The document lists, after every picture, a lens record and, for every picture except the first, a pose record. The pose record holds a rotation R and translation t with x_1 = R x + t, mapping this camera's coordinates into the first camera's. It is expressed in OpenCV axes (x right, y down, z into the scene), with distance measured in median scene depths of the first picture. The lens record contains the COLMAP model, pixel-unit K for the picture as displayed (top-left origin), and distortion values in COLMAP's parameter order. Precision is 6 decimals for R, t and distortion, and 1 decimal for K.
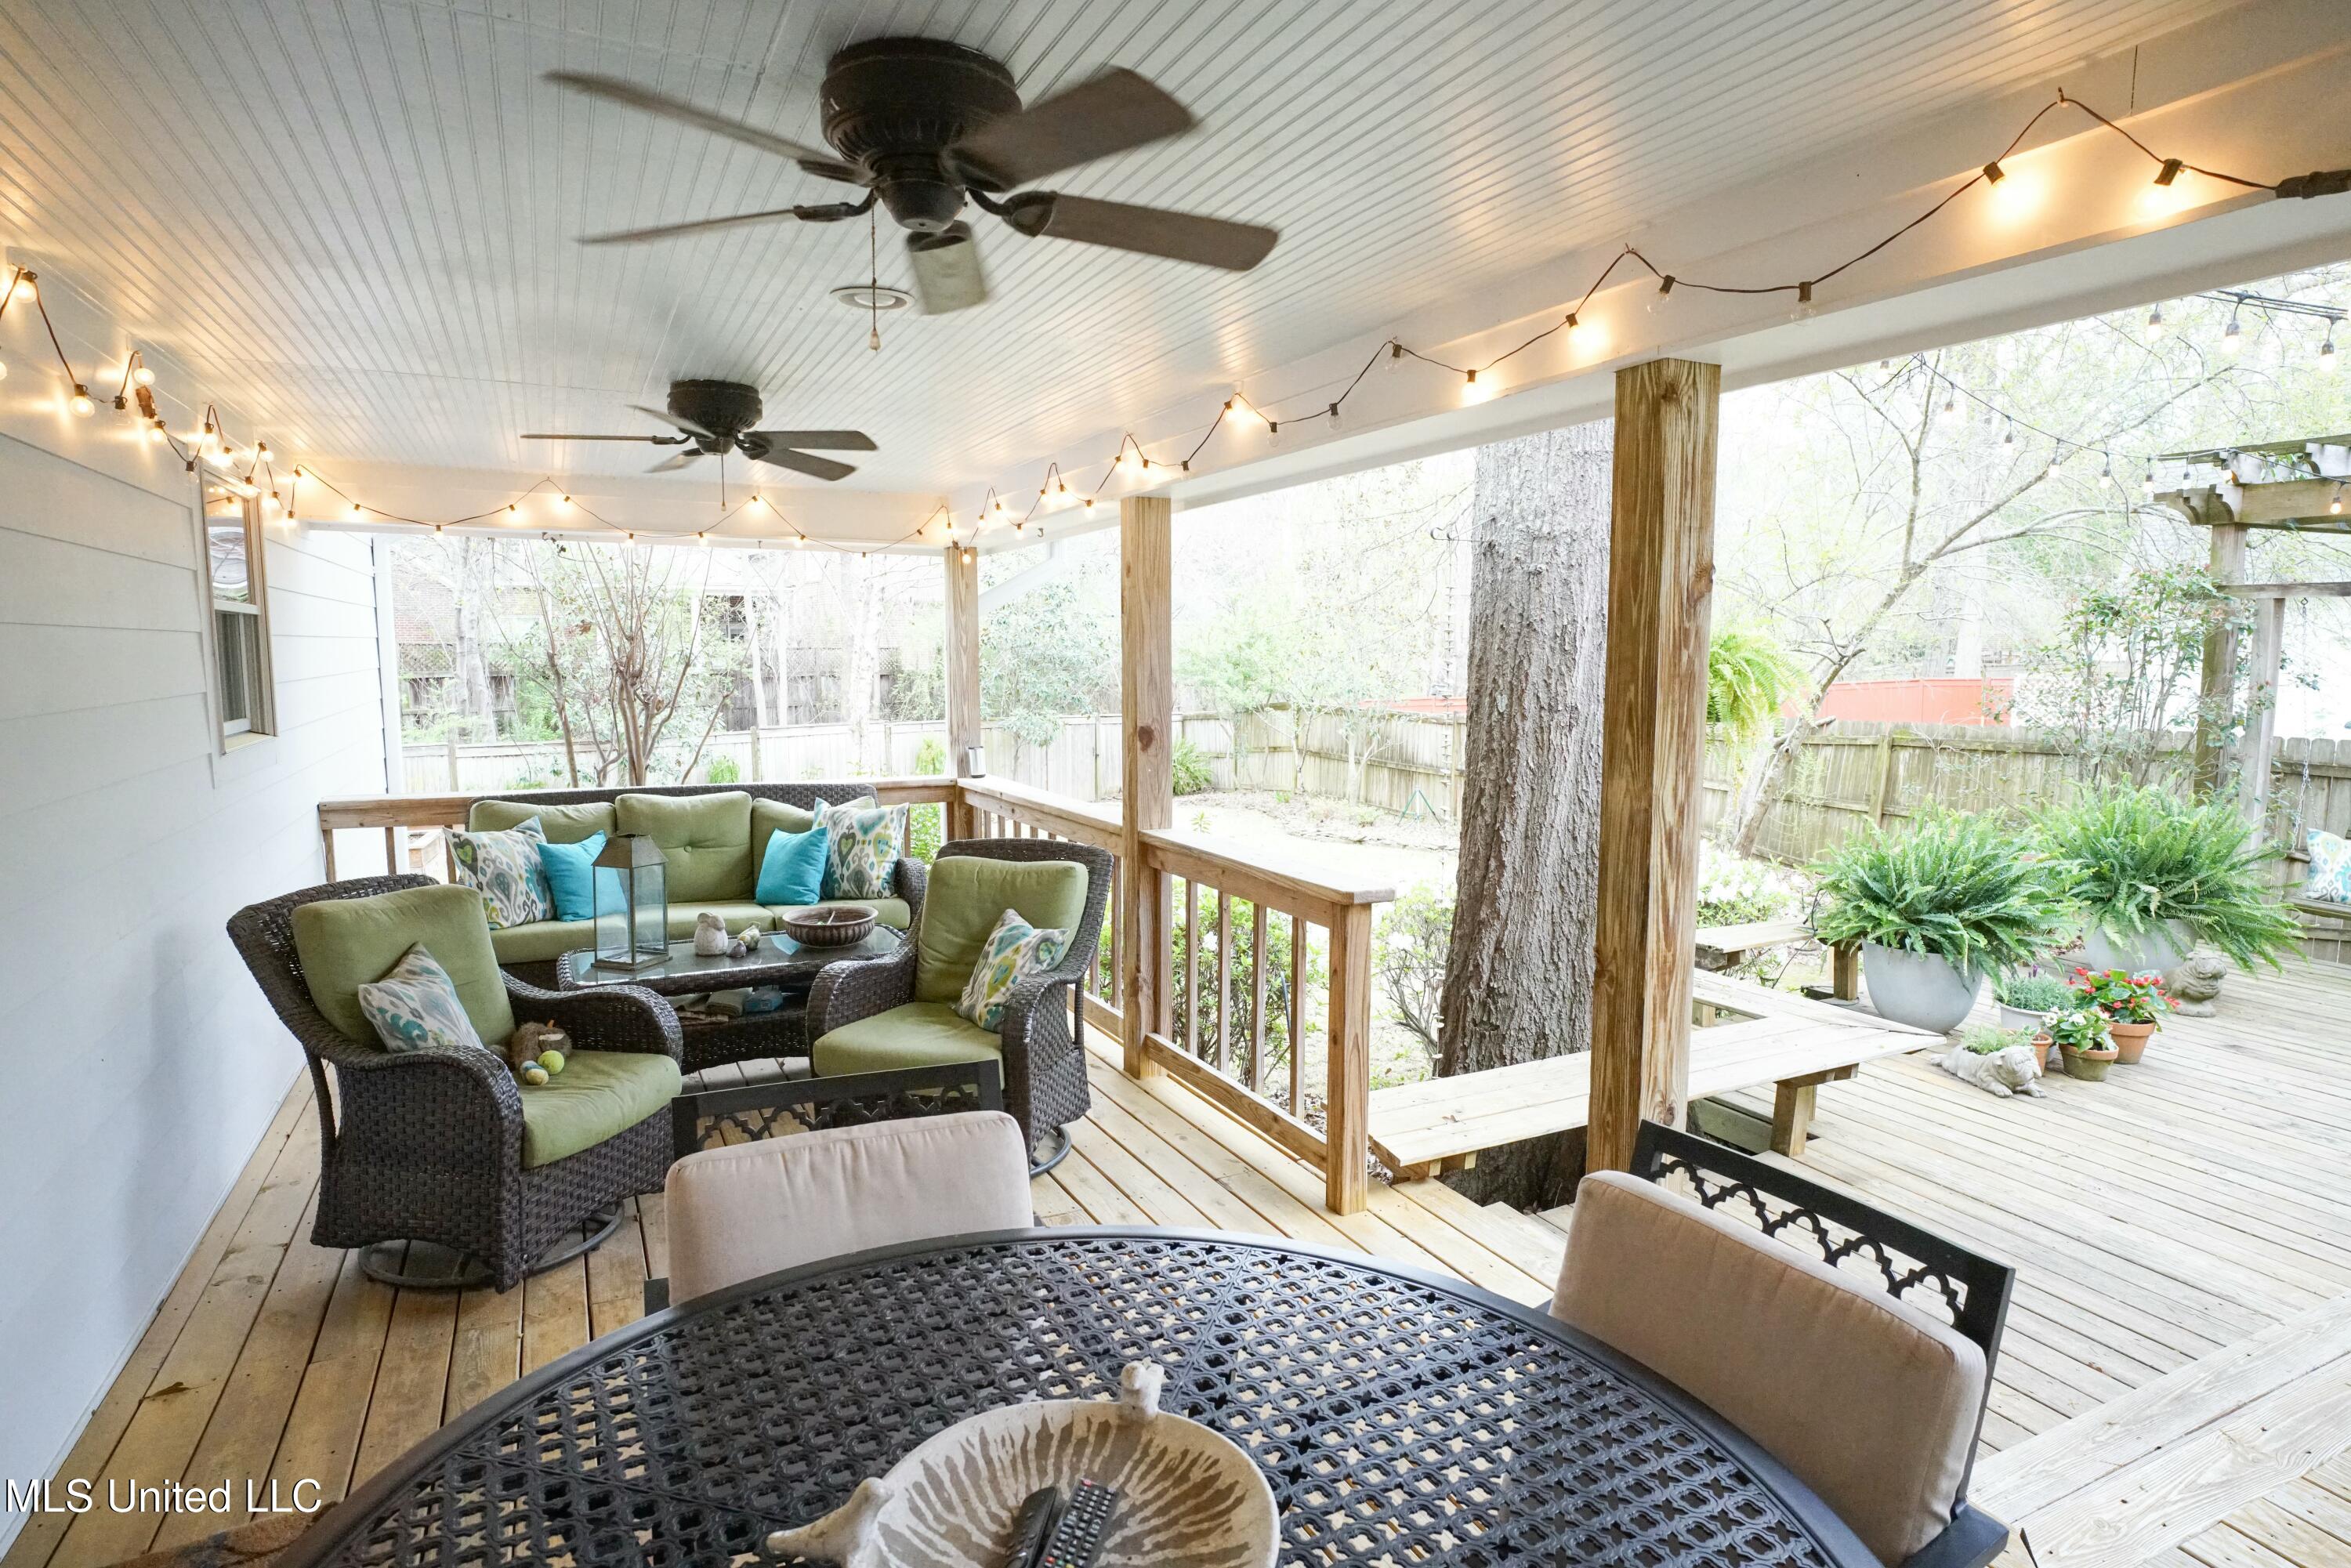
lens RADIAL K [[1289.7, 0, 1165.9], [0, 1289.7, 782.6], [0, 0, 1]] dist [-0.047002, 0.037595]
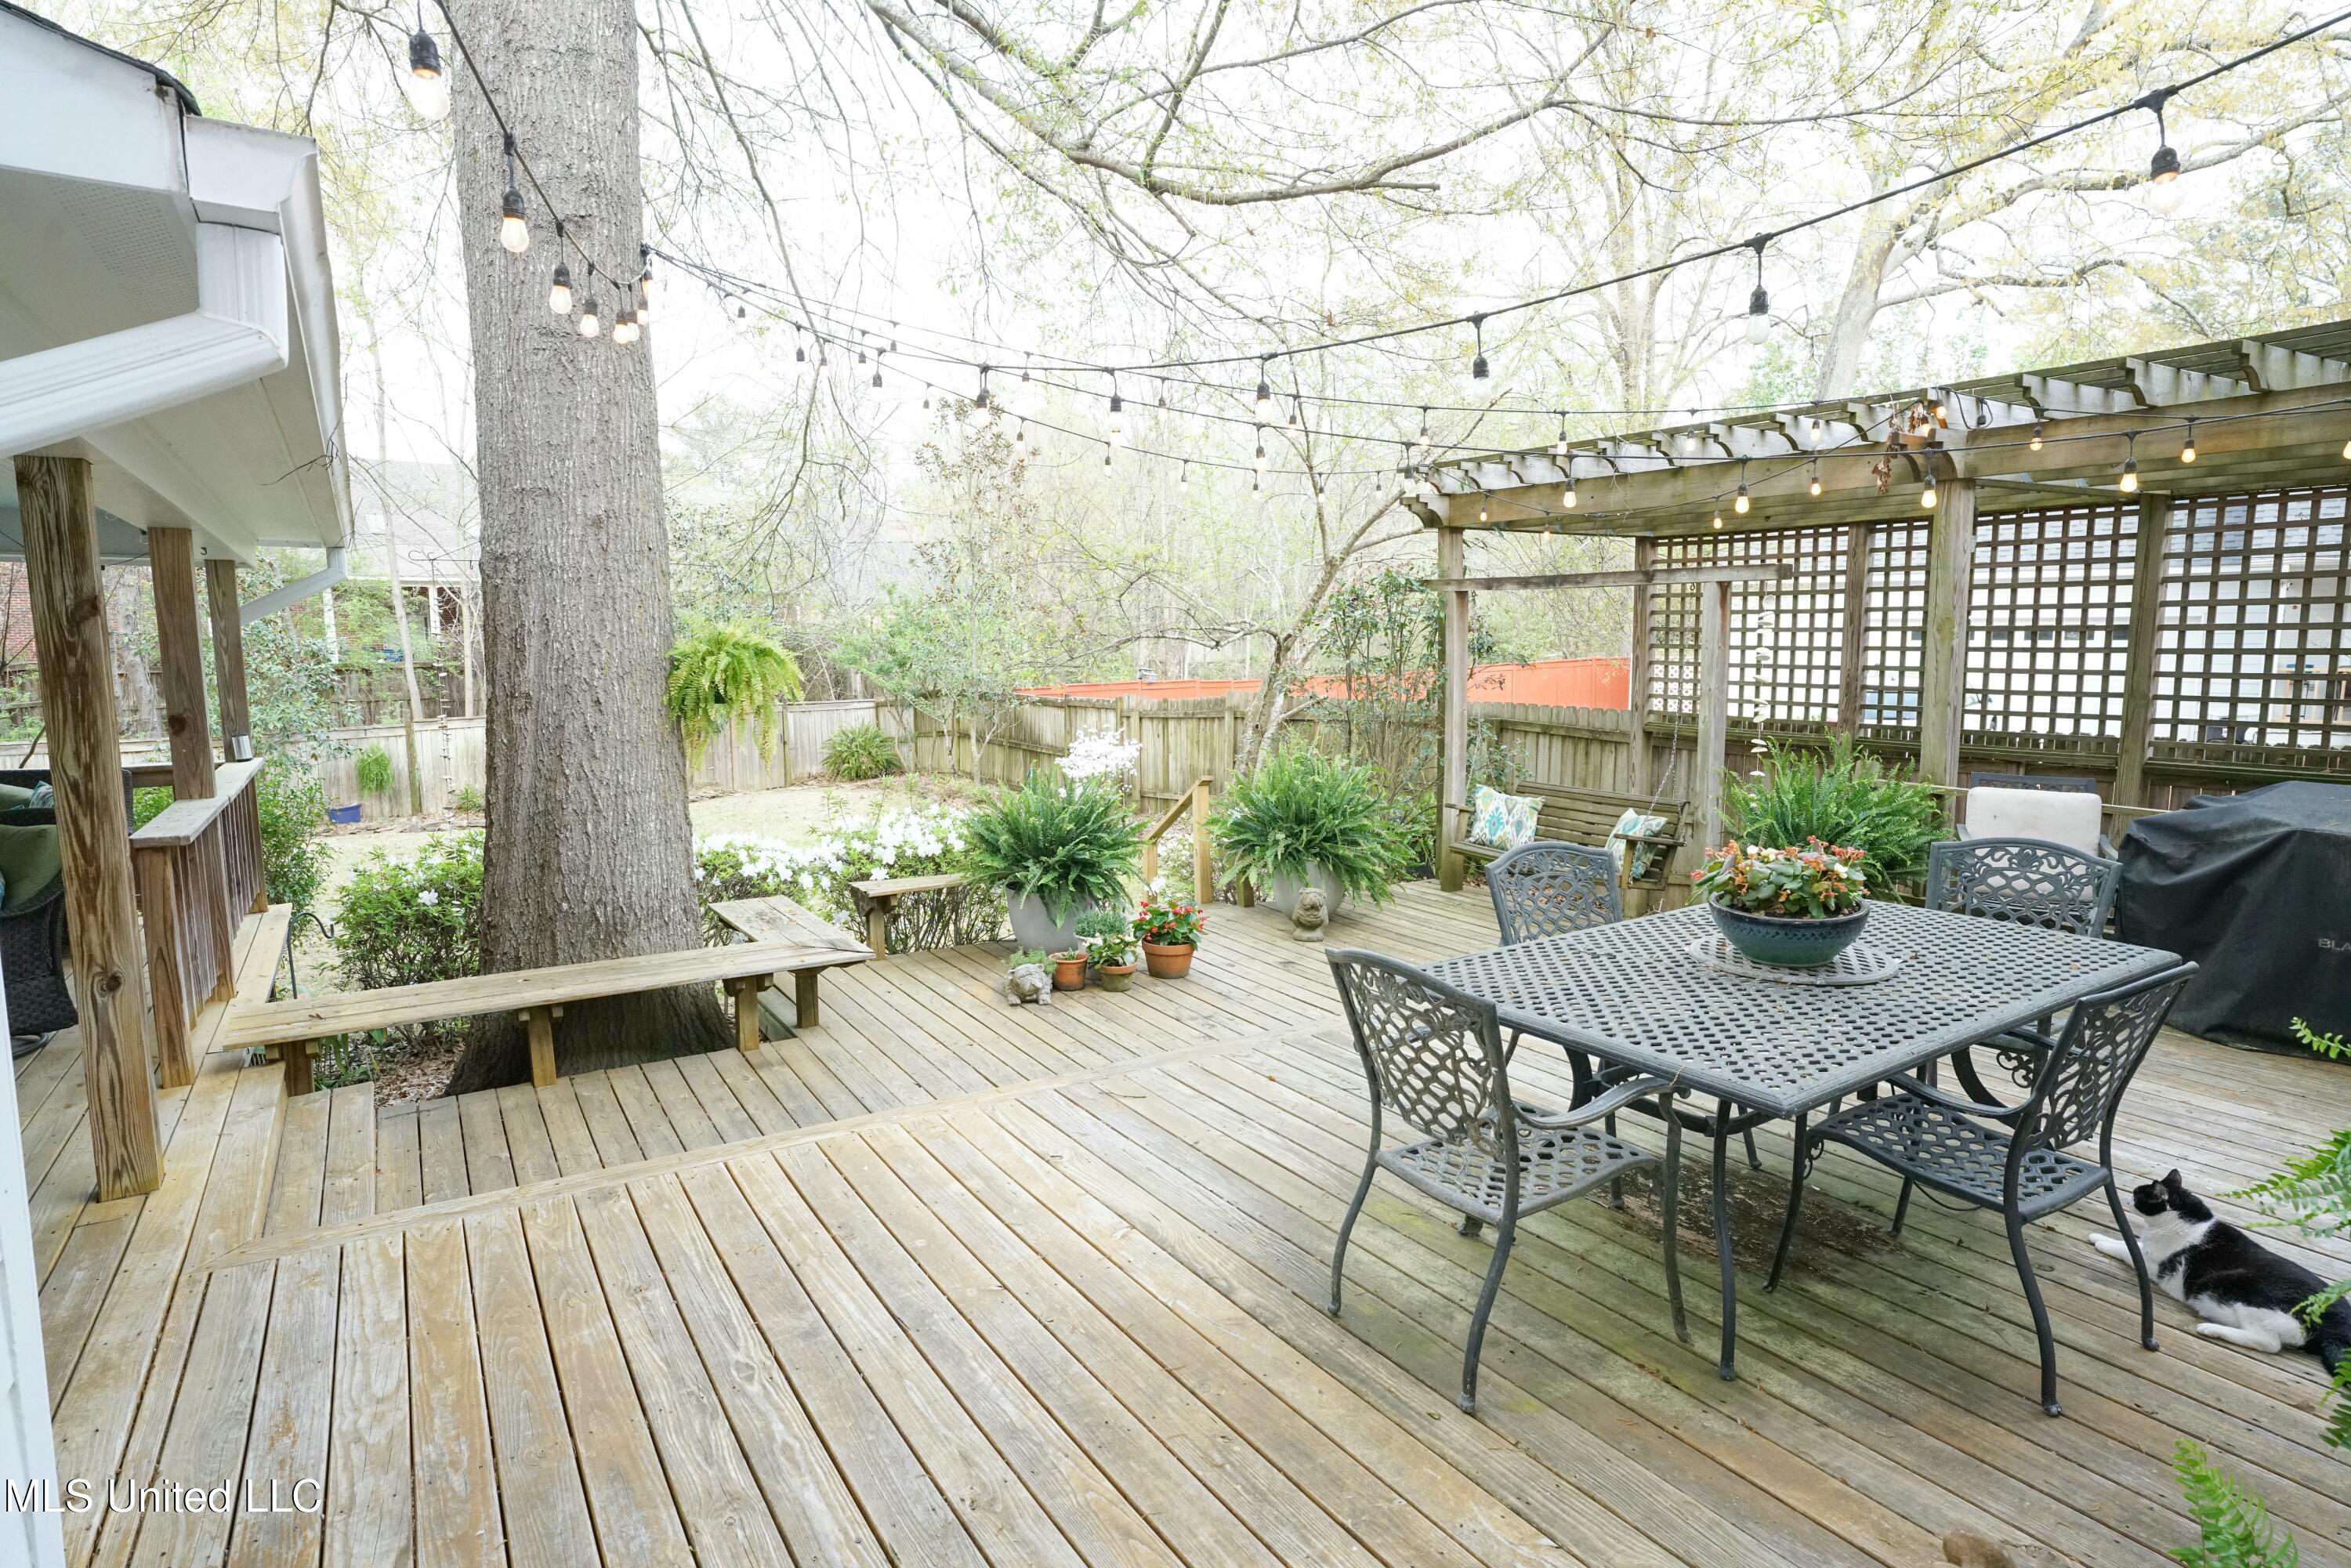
lens RADIAL K [[1289.7, 0, 1165.9], [0, 1289.7, 782.6], [0, 0, 1]] dist [-0.047002, 0.037595]
pose [[0.994869, -0.021027, 0.098958, 0.463424], [0.019864, 0.999722, 0.012718, 0.013150], [-0.099198, -0.010687, 0.995010, -0.165656]]
